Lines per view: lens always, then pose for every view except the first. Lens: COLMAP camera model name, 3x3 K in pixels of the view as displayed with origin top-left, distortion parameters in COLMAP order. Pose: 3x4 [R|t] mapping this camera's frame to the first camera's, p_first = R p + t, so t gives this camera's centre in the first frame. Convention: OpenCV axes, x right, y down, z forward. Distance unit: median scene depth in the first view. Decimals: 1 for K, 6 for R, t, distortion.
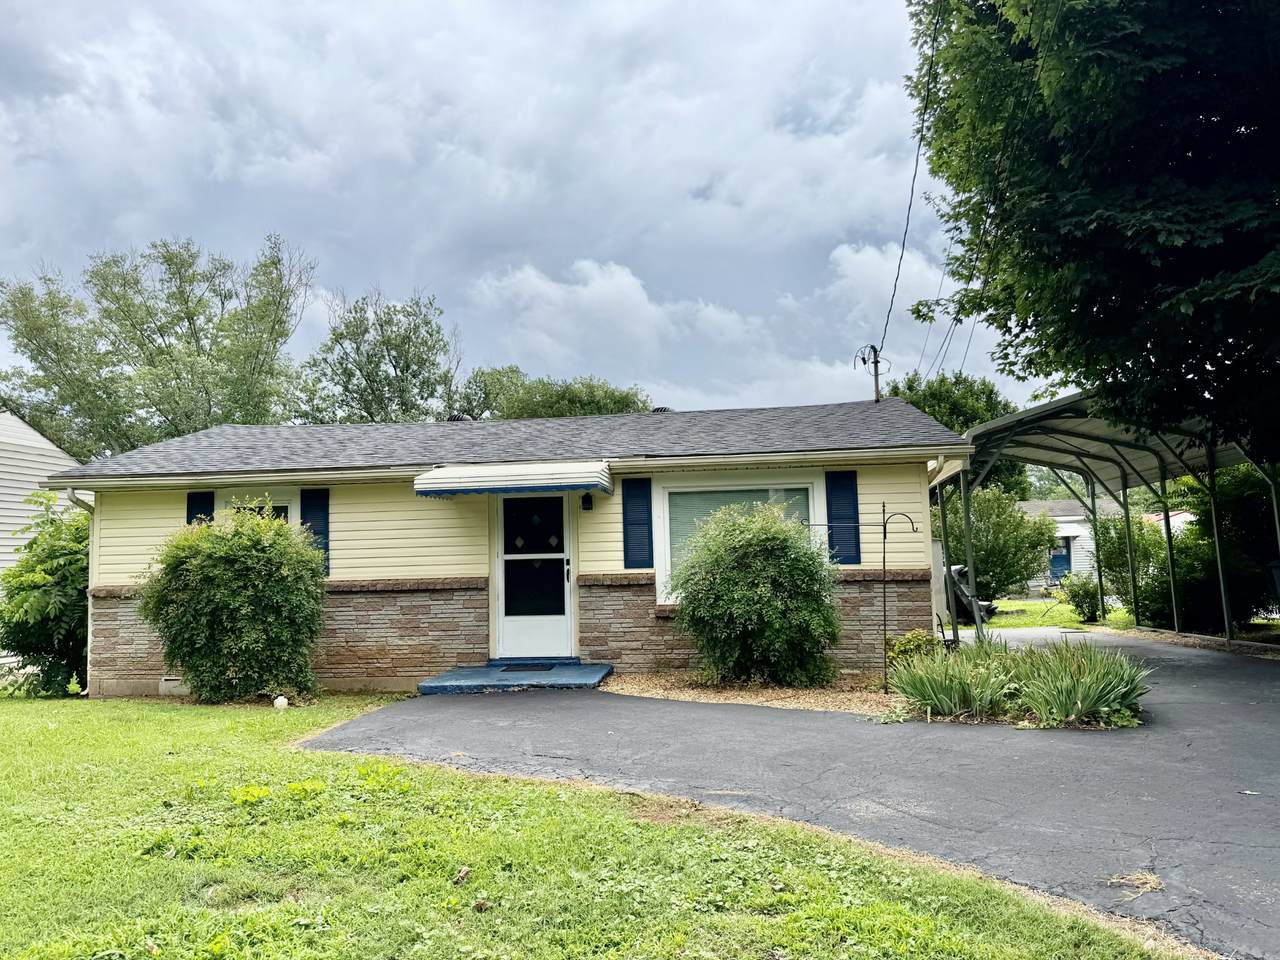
lens RADIAL K [[924.3, 0, 640.0], [0, 924.3, 480.0], [0, 0, 1]] dist [0.097237, -0.090002]
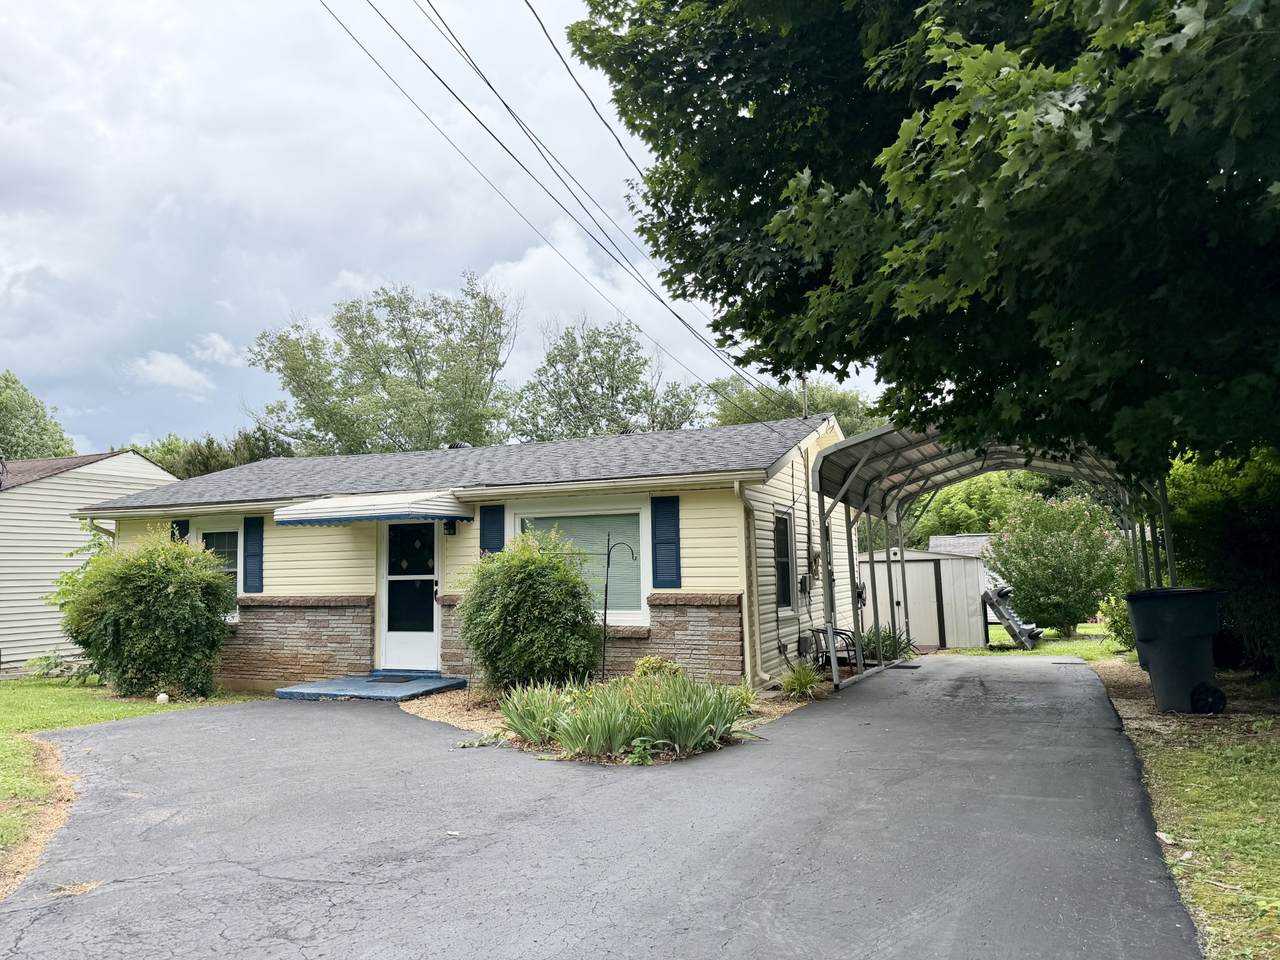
lens RADIAL K [[926.7, 0, 639.6], [0, 926.7, 499.8], [0, 0, 1]] dist [0.119577, -0.170826]
pose [[0.955777, -0.014003, -0.293758, 0.471551], [0.018218, 0.999767, 0.011616, -0.017459], [0.293527, -0.016454, 0.955809, 0.025072]]
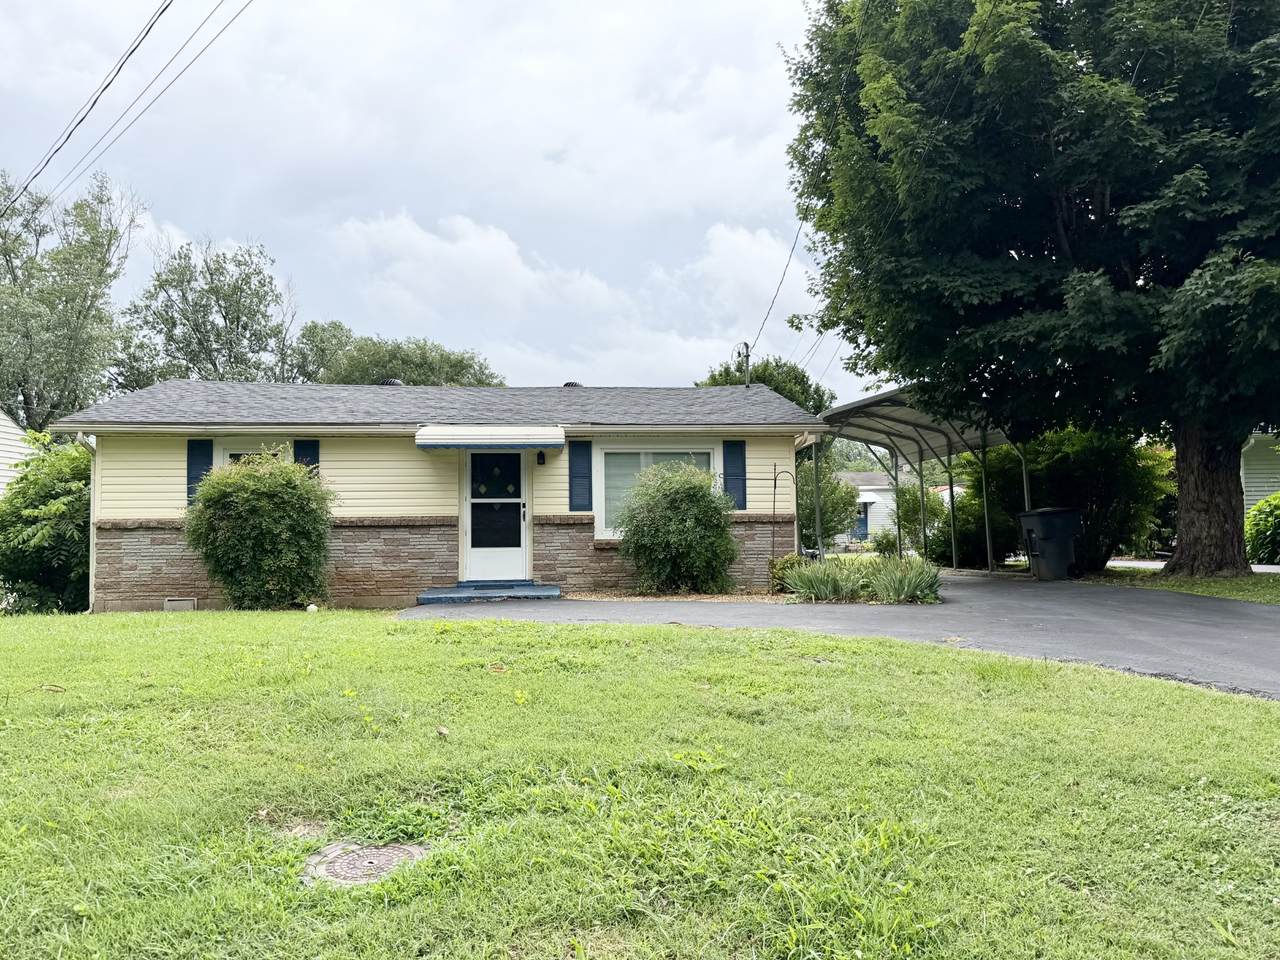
lens RADIAL K [[926.5, 0, 640.0], [0, 926.5, 480.0], [0, 0, 1]] dist [0.165095, -0.340392]
pose [[0.979750, 0.023777, 0.198807, -0.174933], [-0.030810, 0.999001, 0.032355, 0.008135], [-0.197840, -0.037825, 0.979504, -0.271348]]
